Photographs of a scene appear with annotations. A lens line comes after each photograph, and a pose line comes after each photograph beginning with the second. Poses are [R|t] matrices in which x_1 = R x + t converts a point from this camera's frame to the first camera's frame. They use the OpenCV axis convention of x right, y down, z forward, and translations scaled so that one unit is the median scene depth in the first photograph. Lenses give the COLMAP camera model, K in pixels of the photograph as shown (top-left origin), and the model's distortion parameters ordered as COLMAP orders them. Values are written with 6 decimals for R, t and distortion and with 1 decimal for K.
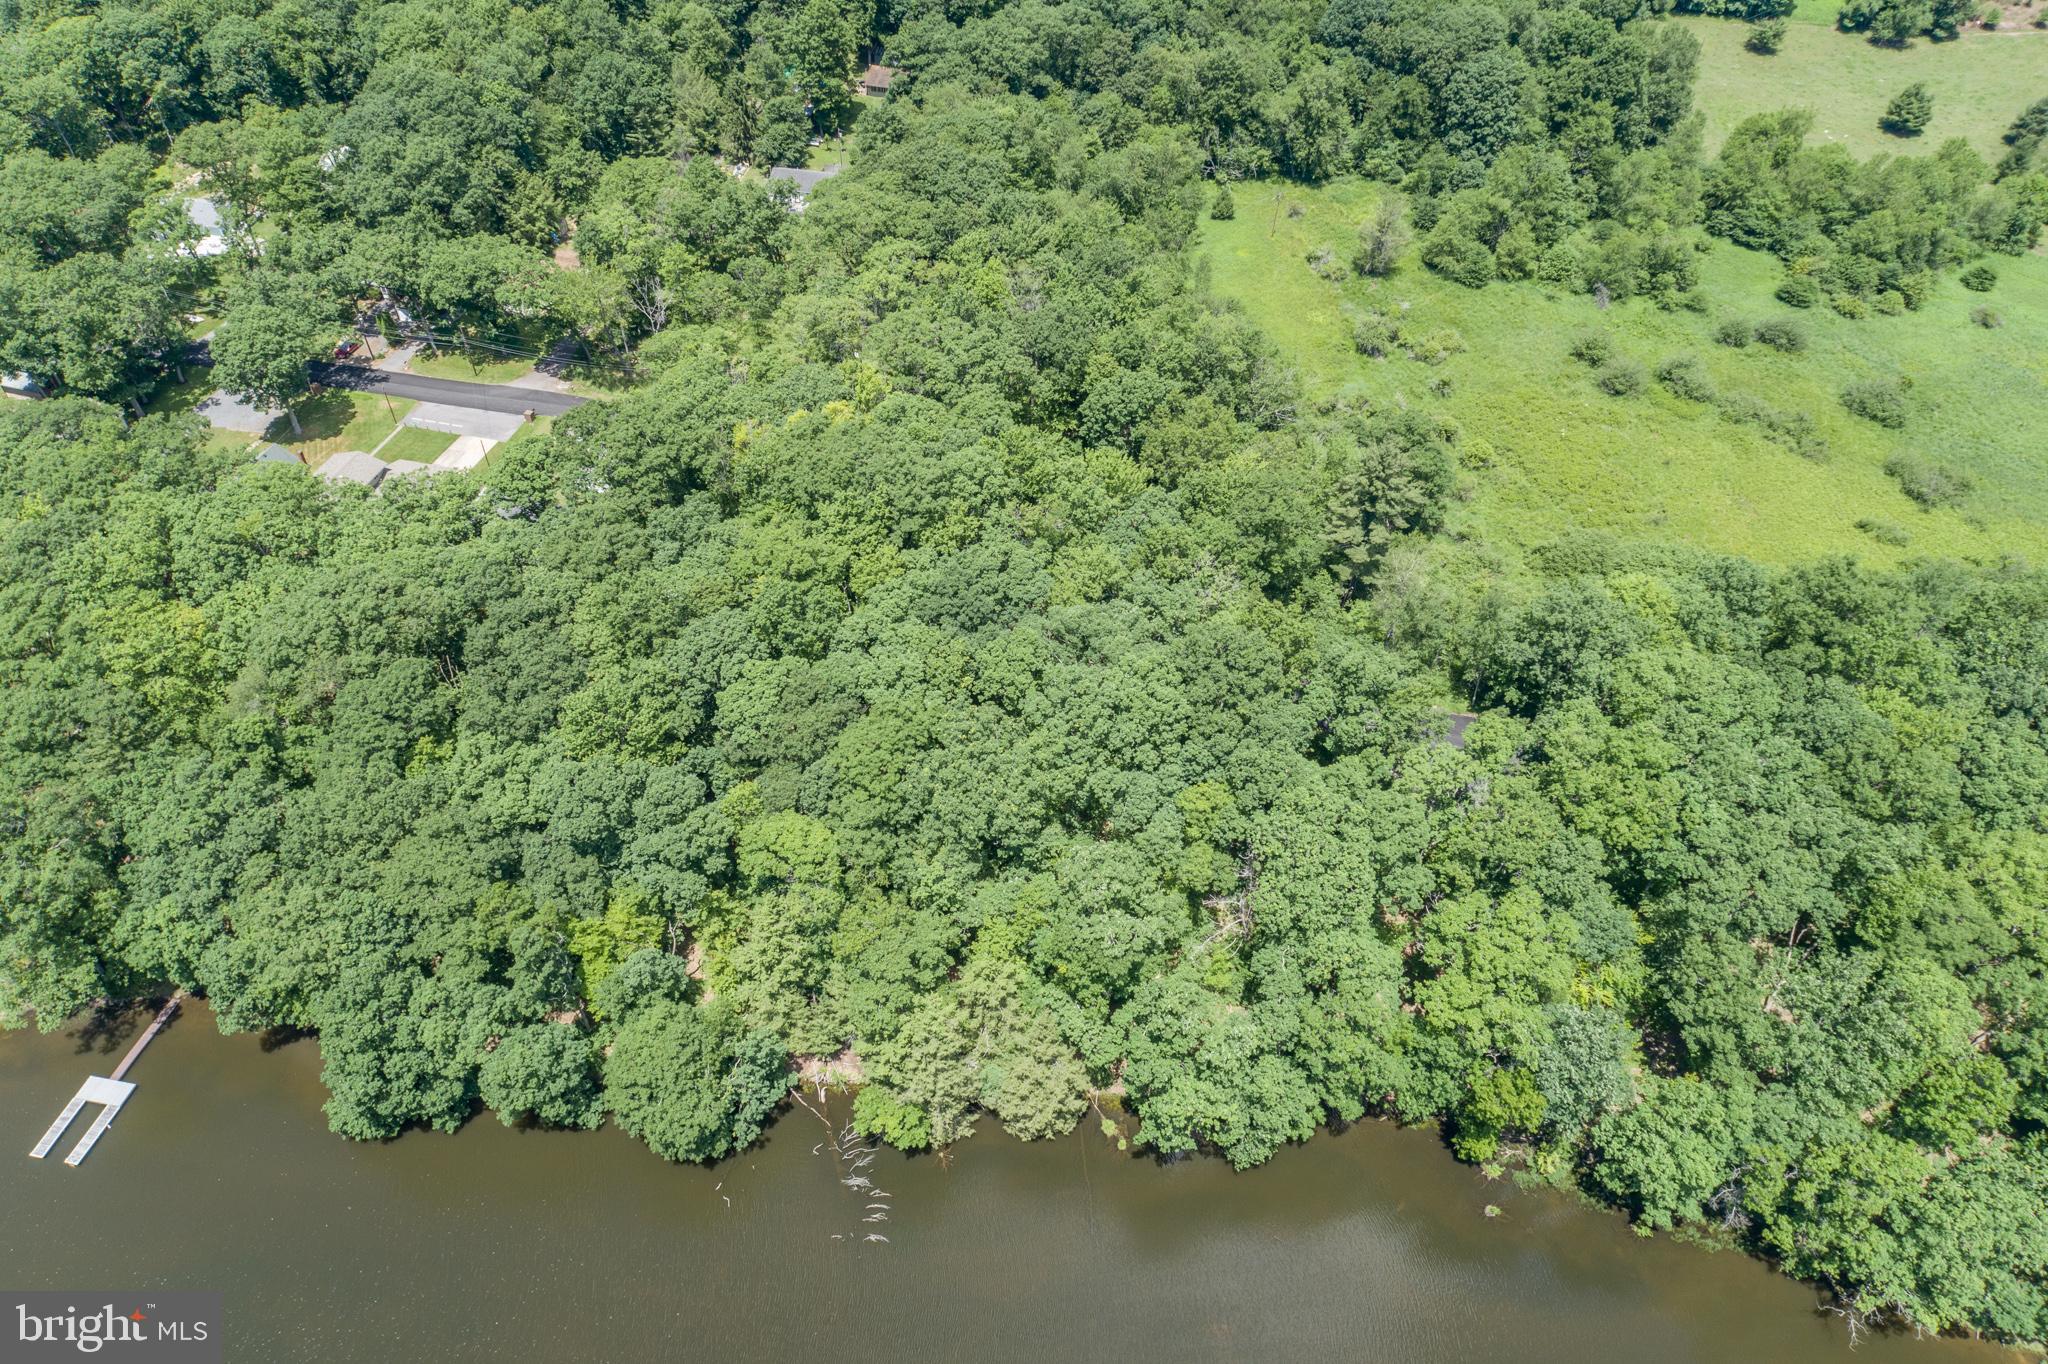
lens RADIAL K [[1388.8, 0, 1021.5], [0, 1388.8, 684.4], [0, 0, 1]] dist [-0.007814, 0.018937]
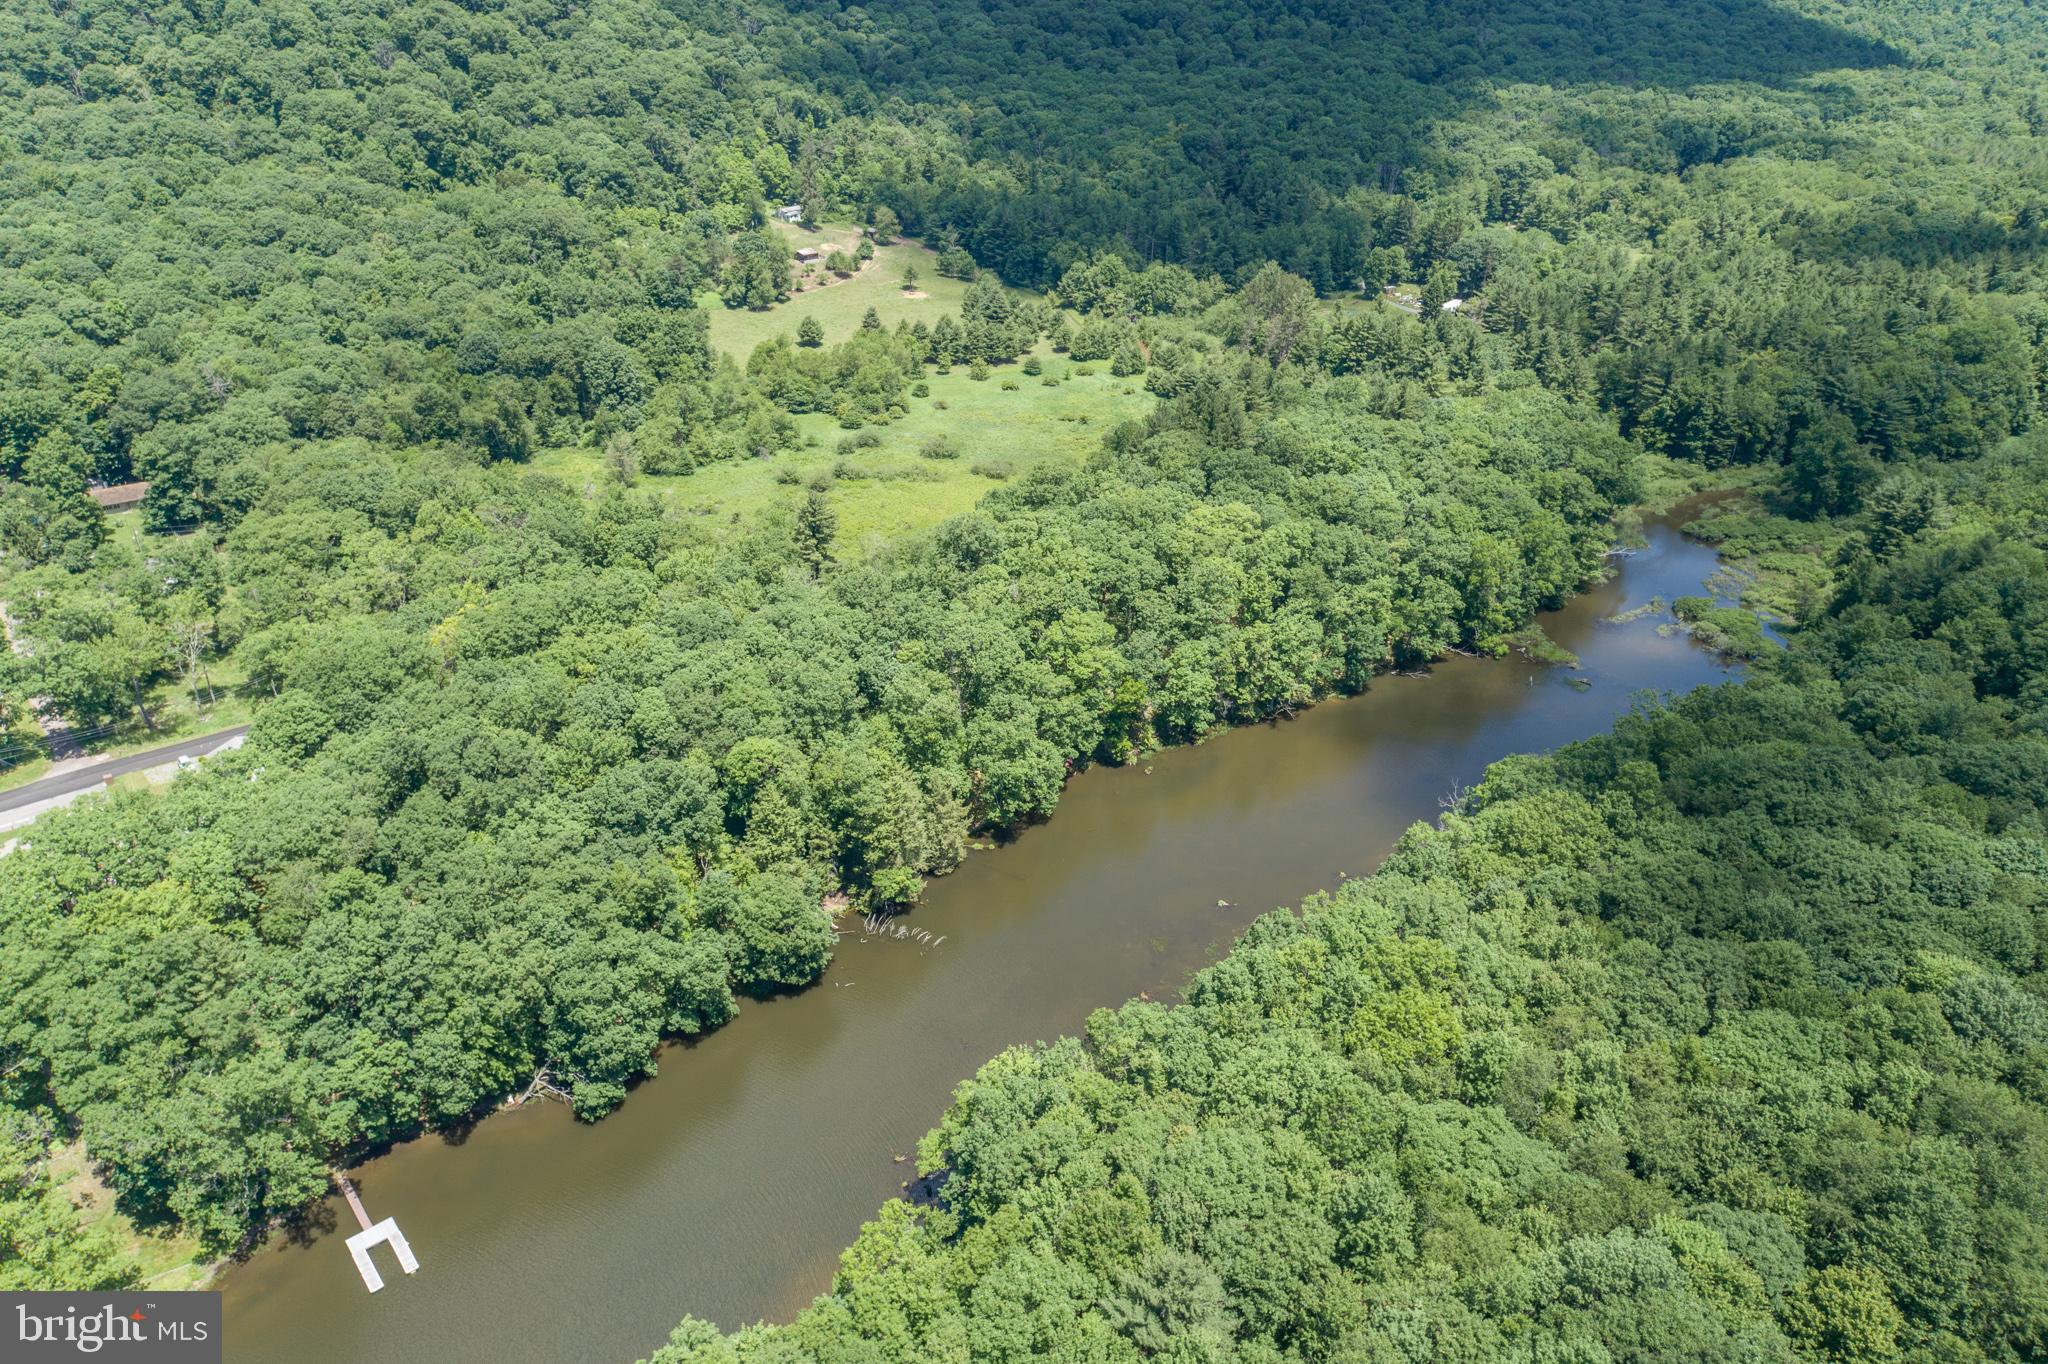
lens RADIAL K [[1383.6, 0, 1019.4], [0, 1383.6, 679.6], [0, 0, 1]] dist [-0.006679, 0.016595]
pose [[0.626762, -0.373376, 0.683930, -0.613663], [0.545491, 0.837016, -0.042945, 0.166066], [-0.556425, 0.399994, 0.728283, -0.181236]]
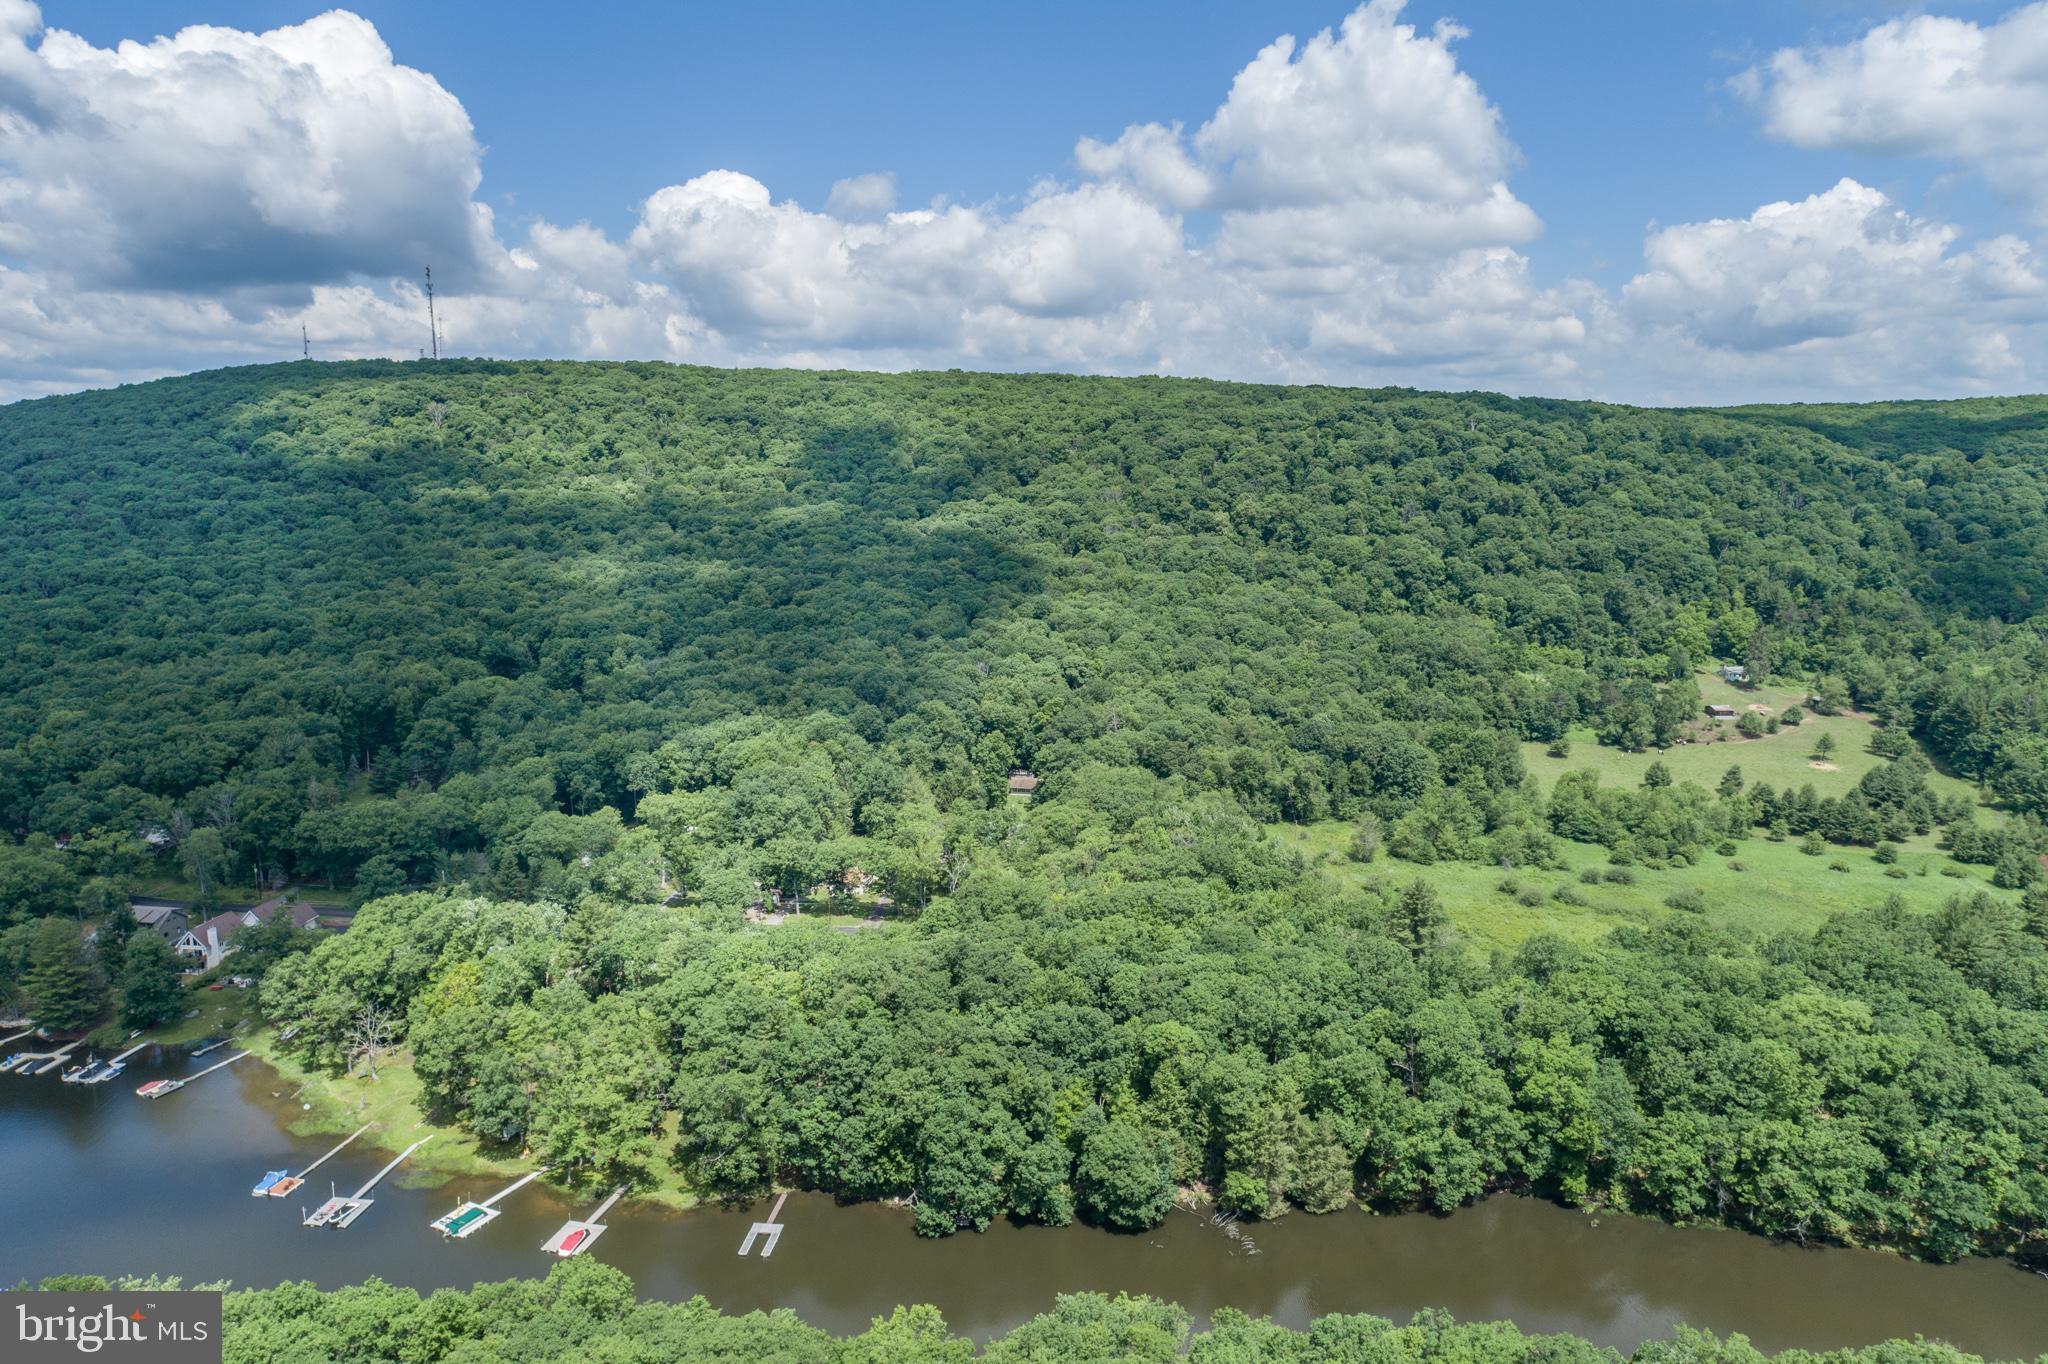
lens RADIAL K [[1388.8, 0, 1021.5], [0, 1388.8, 684.4], [0, 0, 1]] dist [-0.007814, 0.018937]
pose [[0.995843, -0.030681, 0.085764, -0.317346], [0.072984, 0.832123, -0.549768, 0.453965], [-0.054499, 0.553742, 0.830903, -0.493102]]
